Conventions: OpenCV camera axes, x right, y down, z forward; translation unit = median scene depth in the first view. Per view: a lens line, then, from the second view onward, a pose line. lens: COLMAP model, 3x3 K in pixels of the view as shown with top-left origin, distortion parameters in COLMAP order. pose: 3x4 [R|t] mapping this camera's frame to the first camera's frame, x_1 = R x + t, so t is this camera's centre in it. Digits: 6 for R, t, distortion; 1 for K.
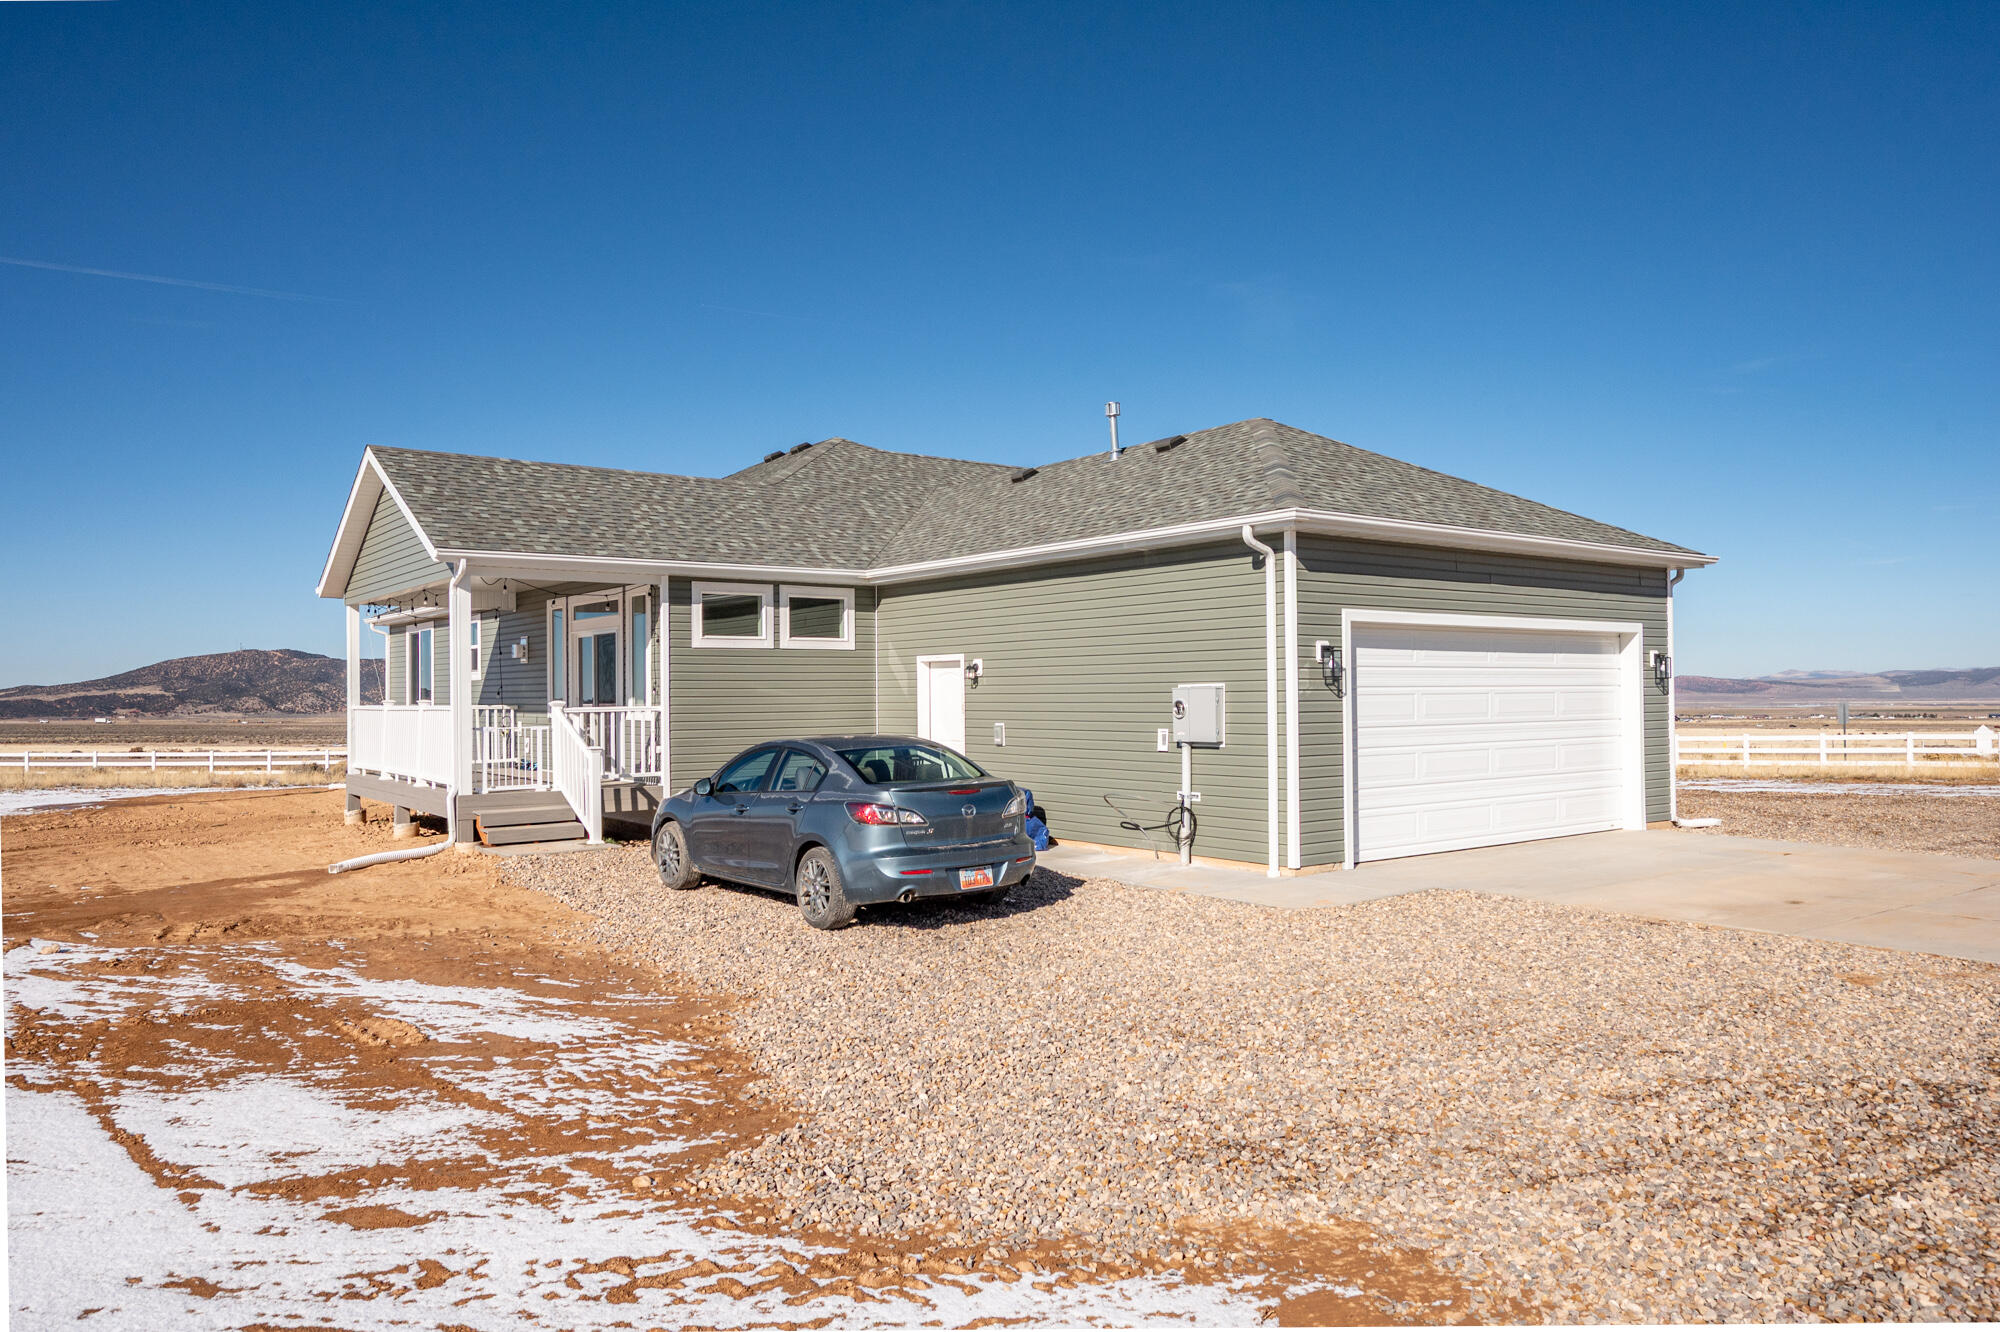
lens RADIAL K [[1349.3, 0, 1000.0], [0, 1349.3, 666.0], [0, 0, 1]] dist [0.000197, -0.000021]
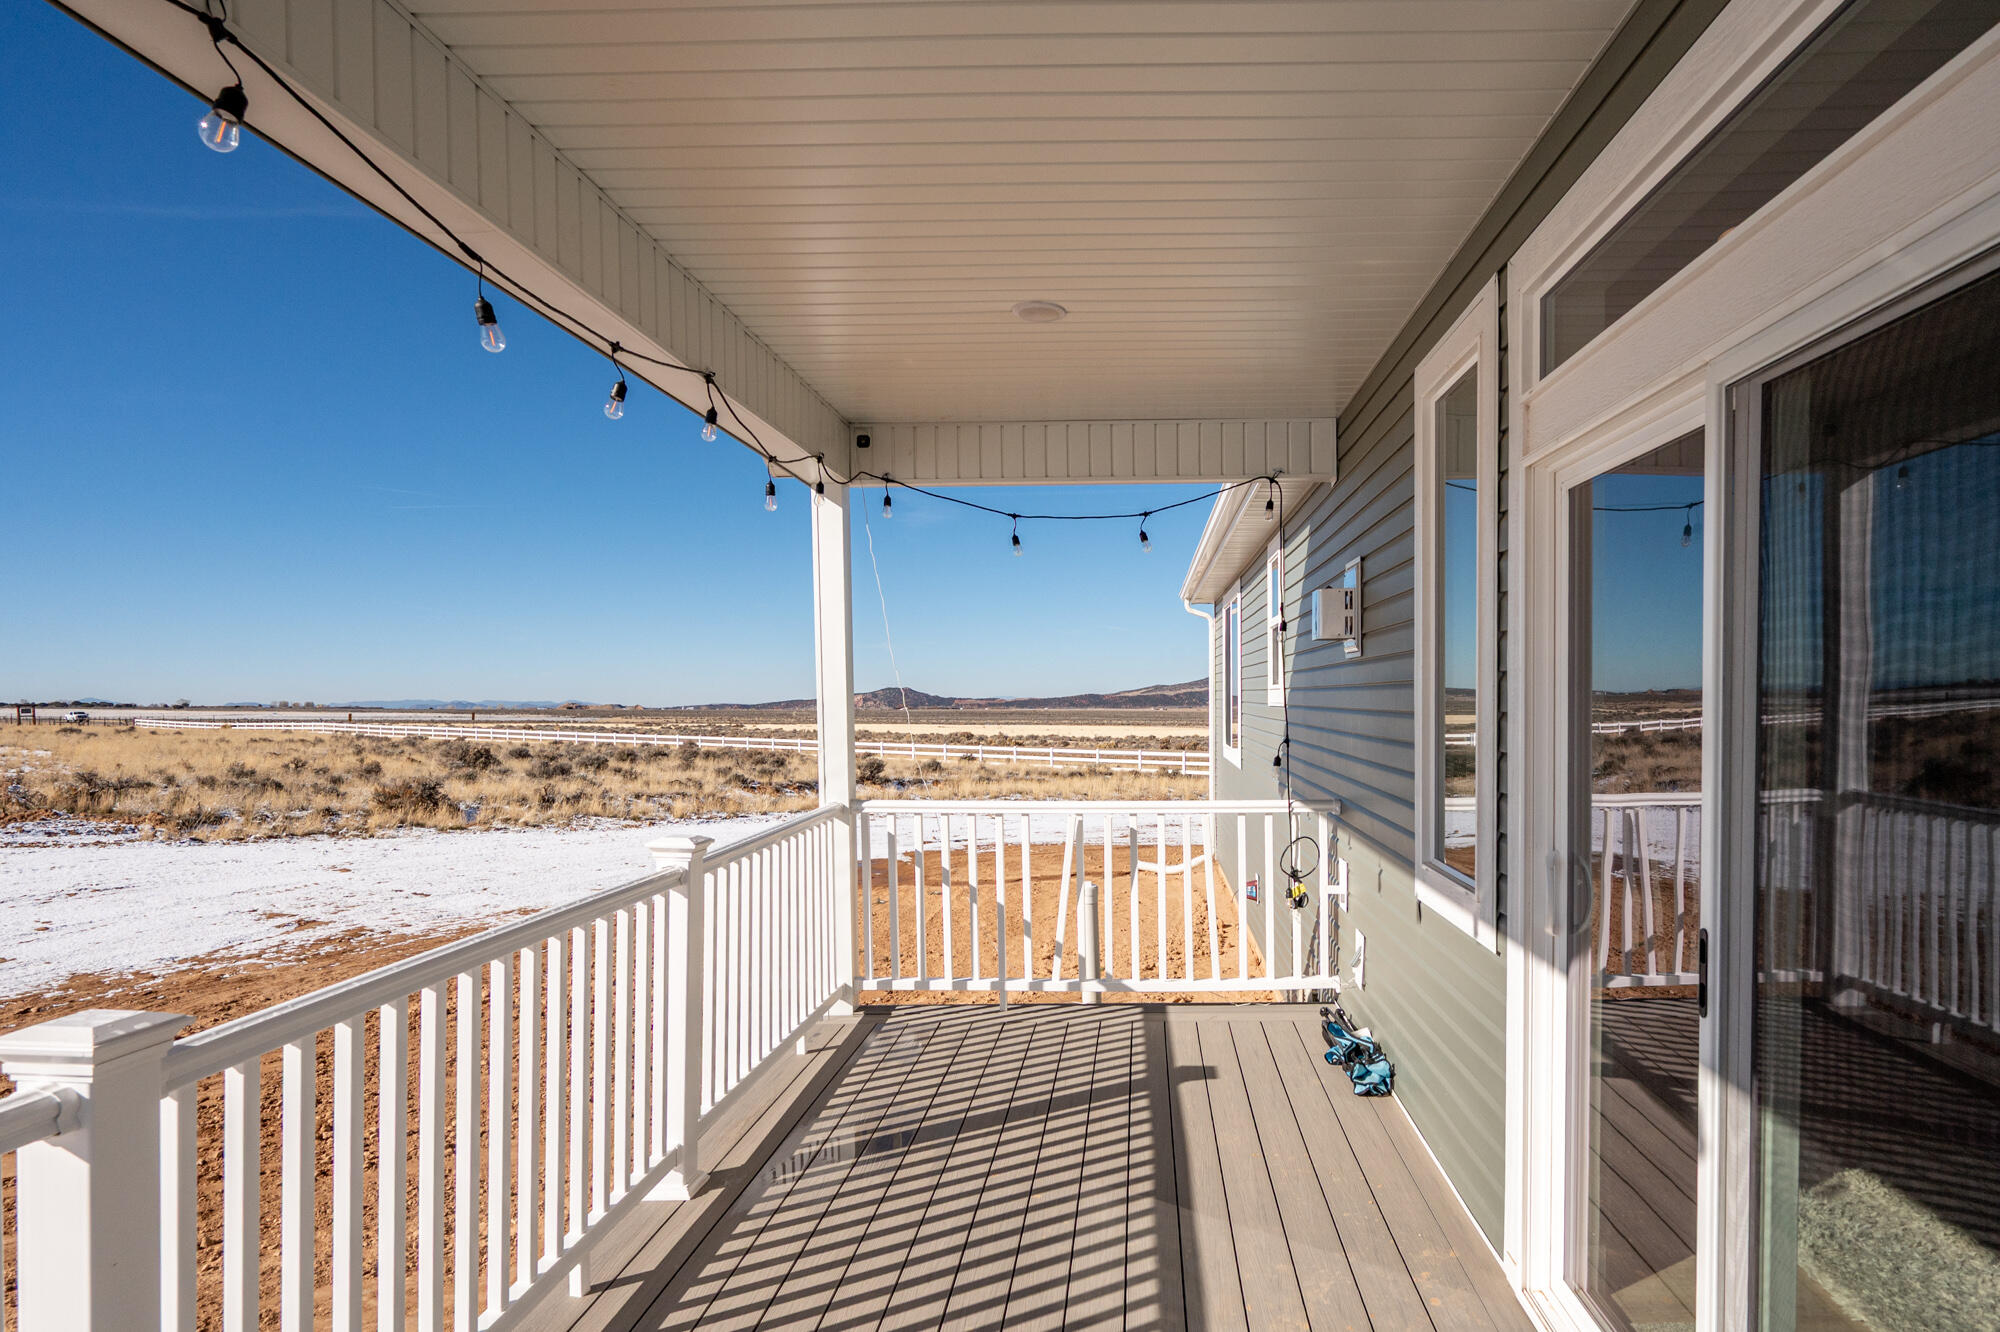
lens RADIAL K [[1059.3, 0, 1000.0], [0, 1059.3, 666.0], [0, 0, 1]] dist [0.000628, 0.000087]
pose [[0.707794, -0.003545, -0.706410, -0.231241], [-0.000266, 0.999986, -0.005286, 0.000614], [0.706419, 0.003929, 0.707783, 0.731794]]
